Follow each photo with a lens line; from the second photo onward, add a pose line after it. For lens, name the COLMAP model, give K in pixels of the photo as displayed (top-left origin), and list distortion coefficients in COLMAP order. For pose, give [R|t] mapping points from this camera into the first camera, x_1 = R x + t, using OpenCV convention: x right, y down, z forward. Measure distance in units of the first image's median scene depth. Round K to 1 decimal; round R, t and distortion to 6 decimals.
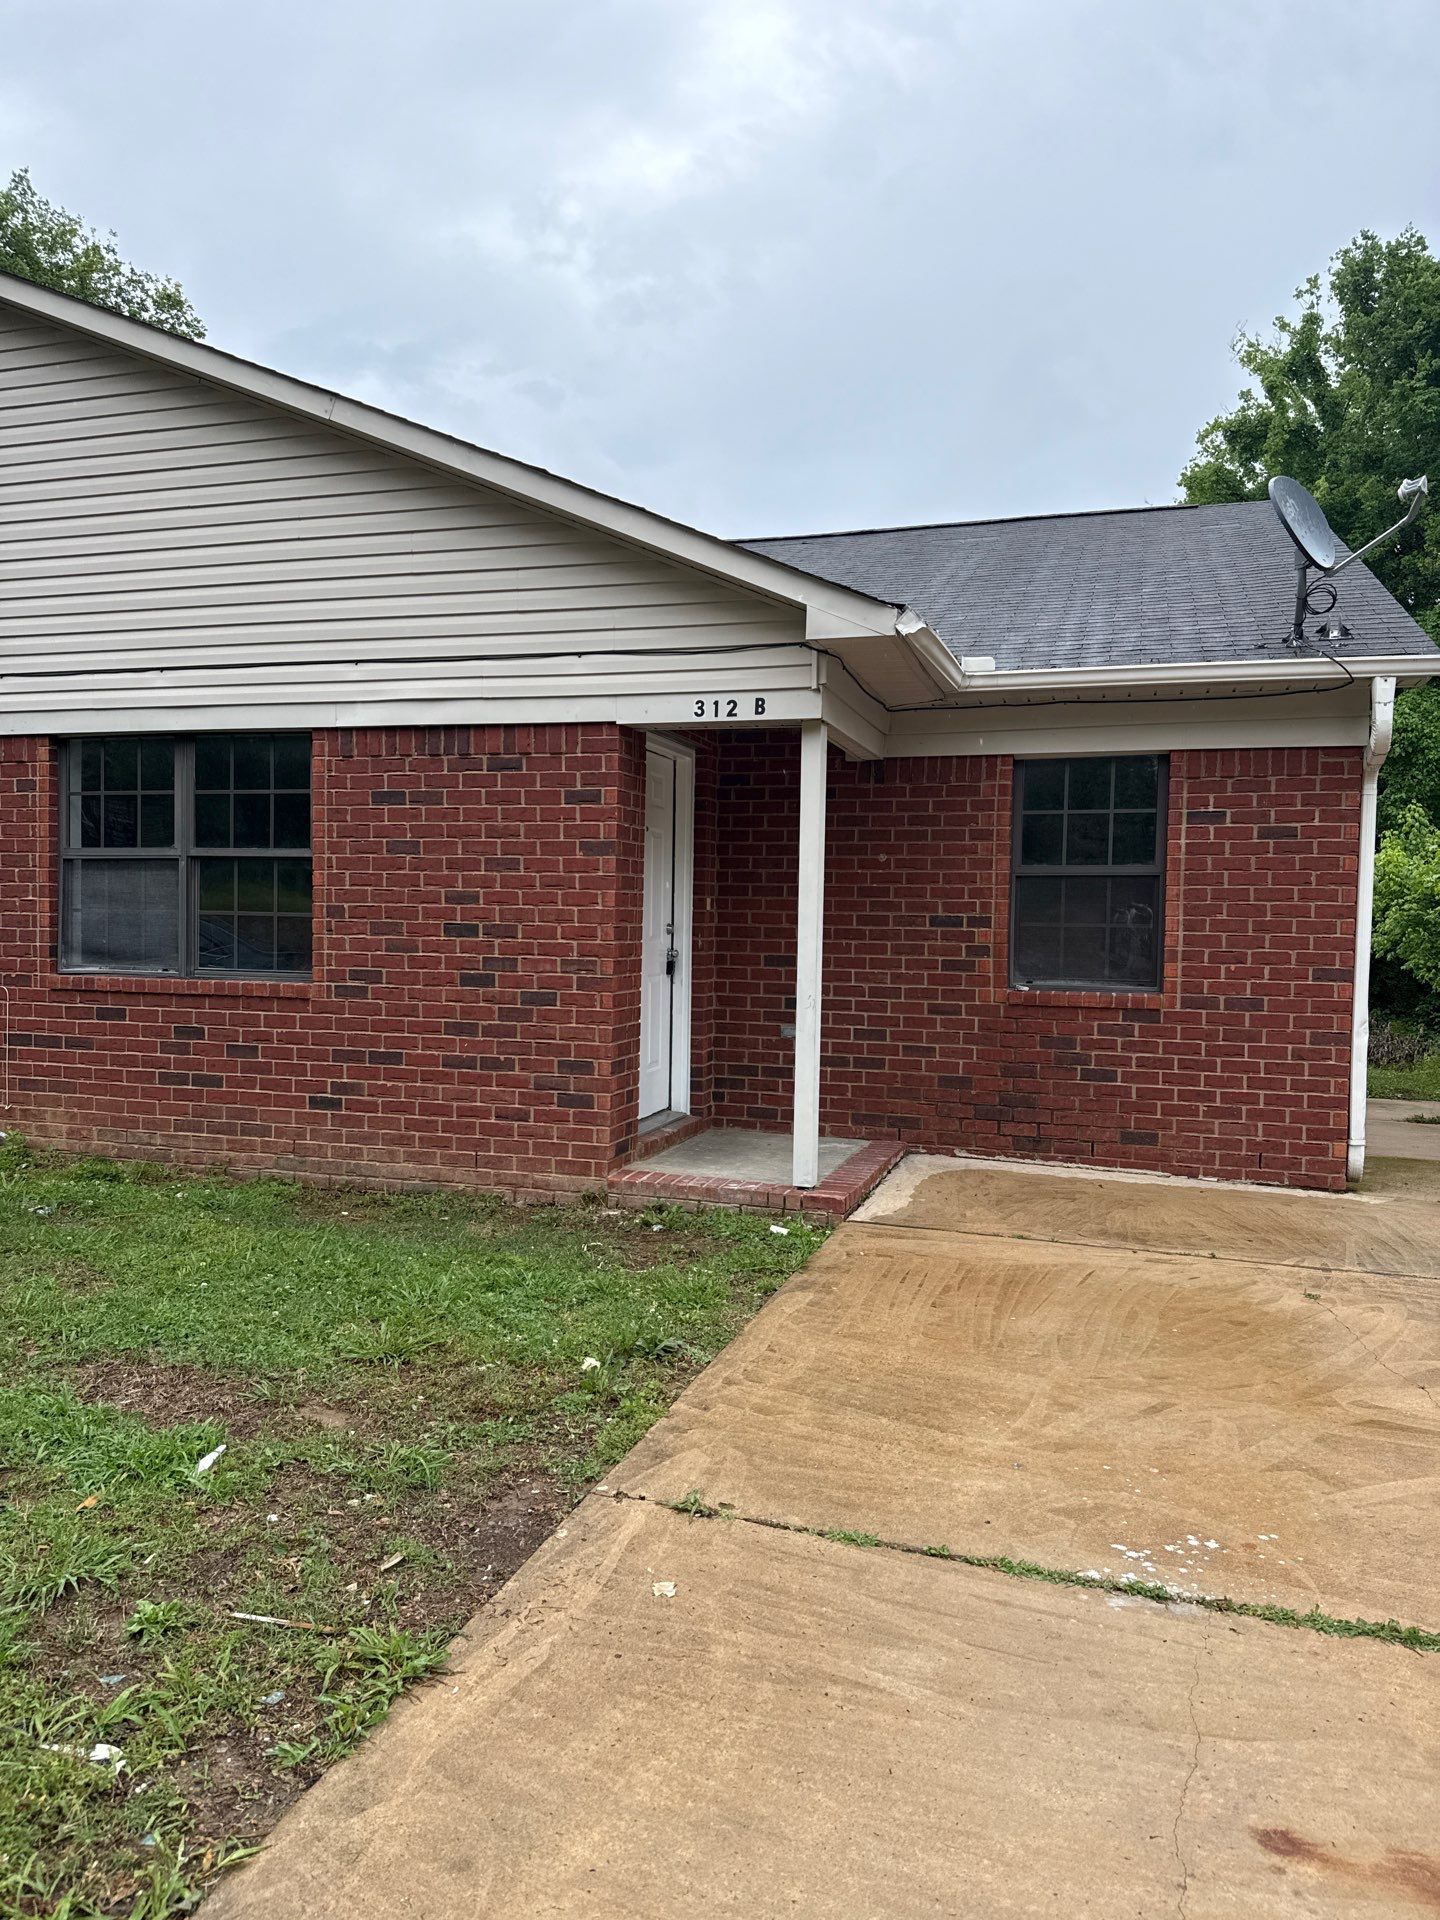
lens RADIAL K [[1328.8, 0, 730.7], [0, 1328.8, 942.9], [0, 0, 1]] dist [0.068178, -0.067811]
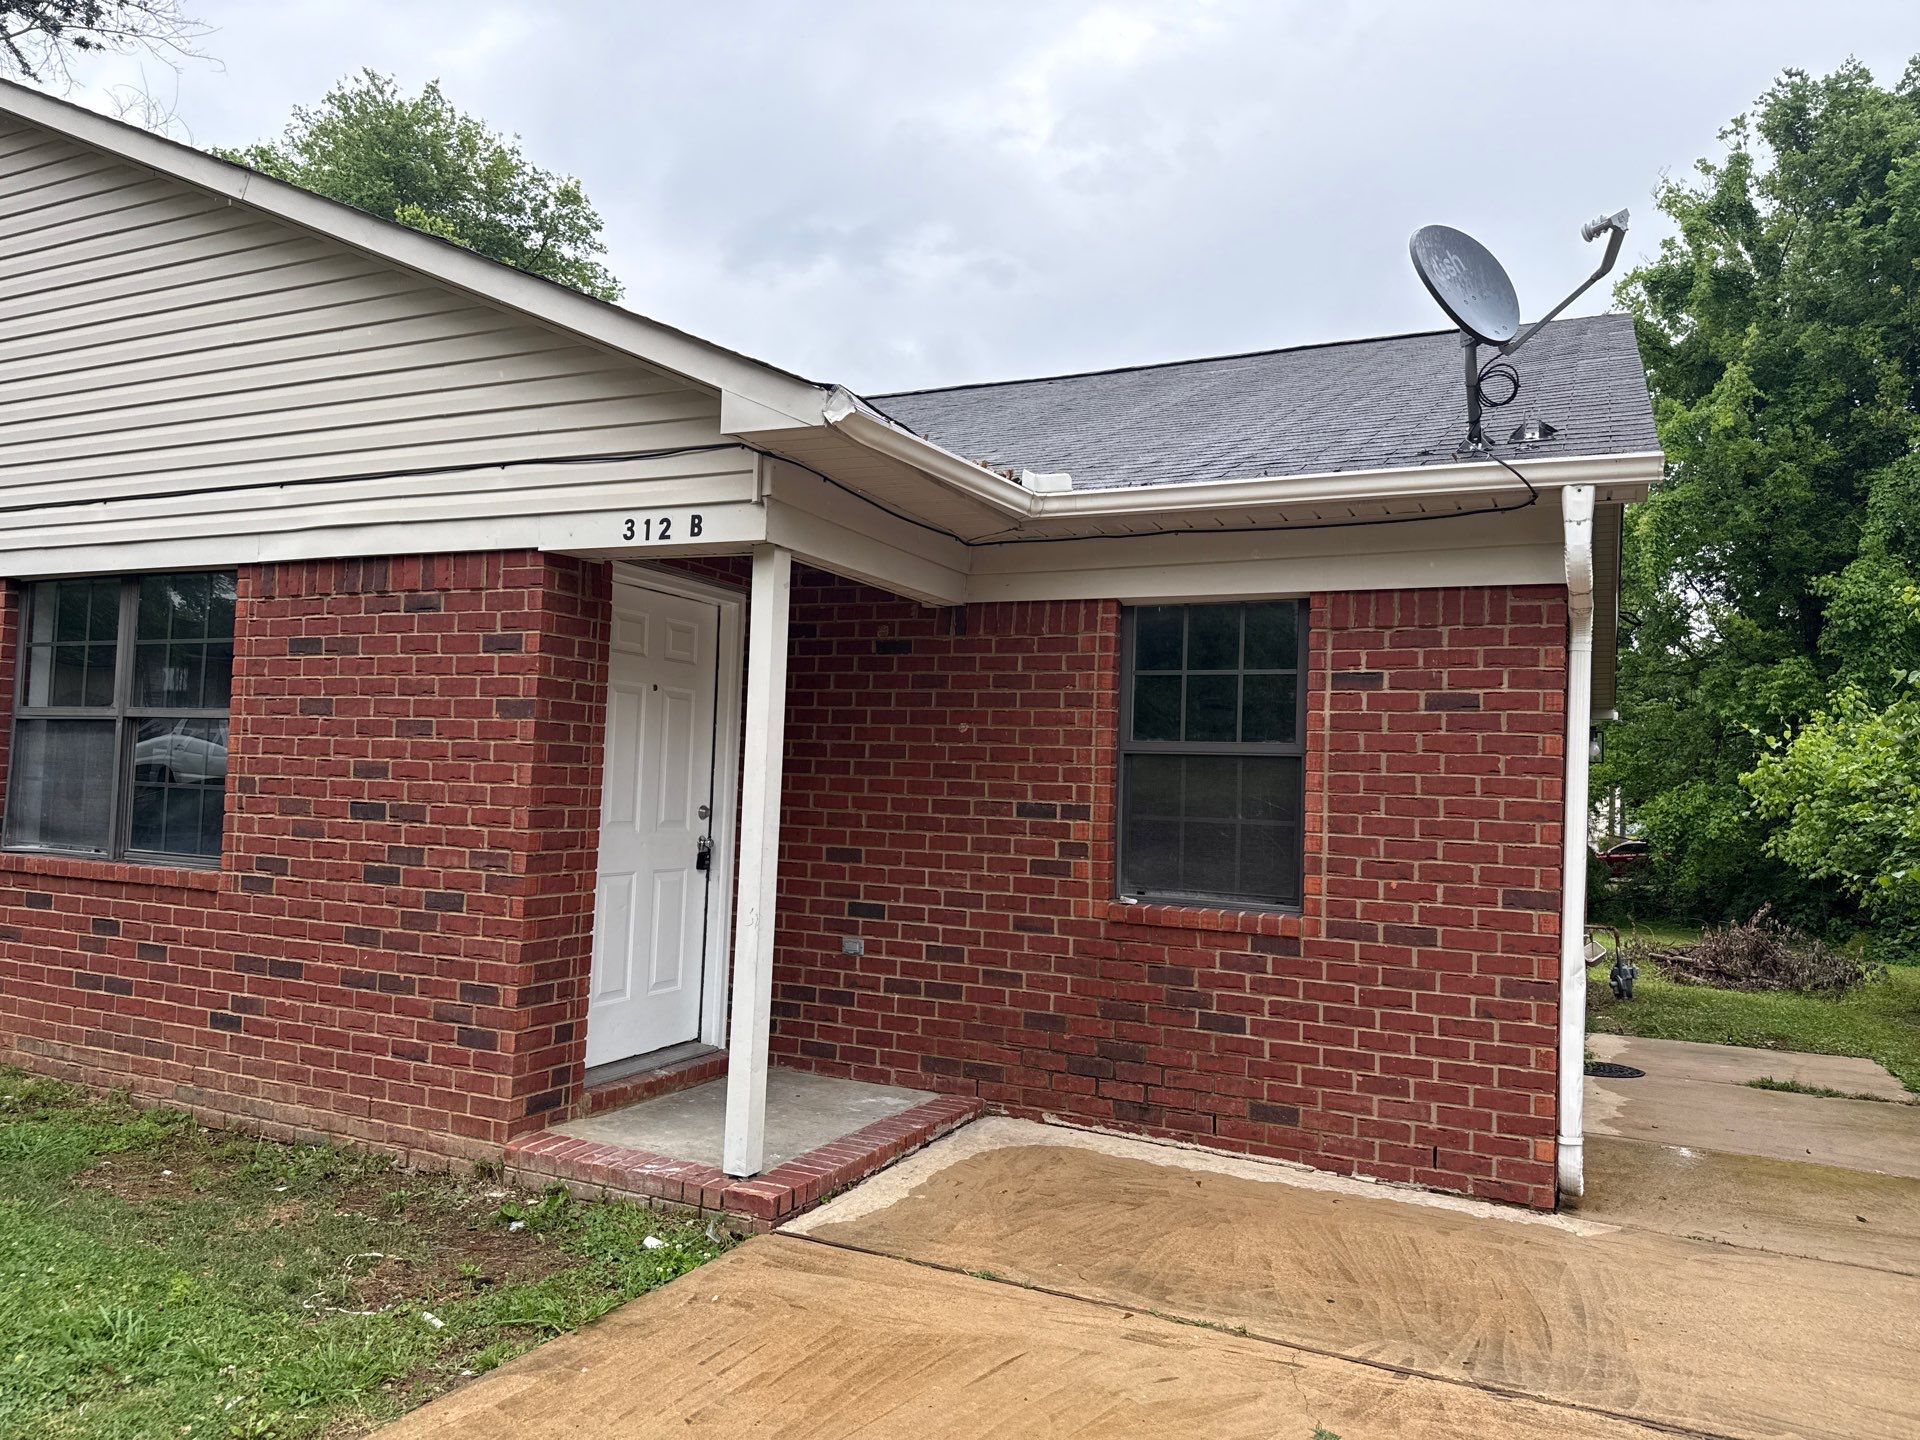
lens RADIAL K [[1328.8, 0, 976.7], [0, 1328.8, 709.4], [0, 0, 1]] dist [0.068178, -0.067811]
pose [[0.989702, 0.011211, -0.142700, 0.251500], [-0.022875, 0.996503, -0.080363, -0.012796], [0.141300, 0.082799, 0.986498, 0.237296]]
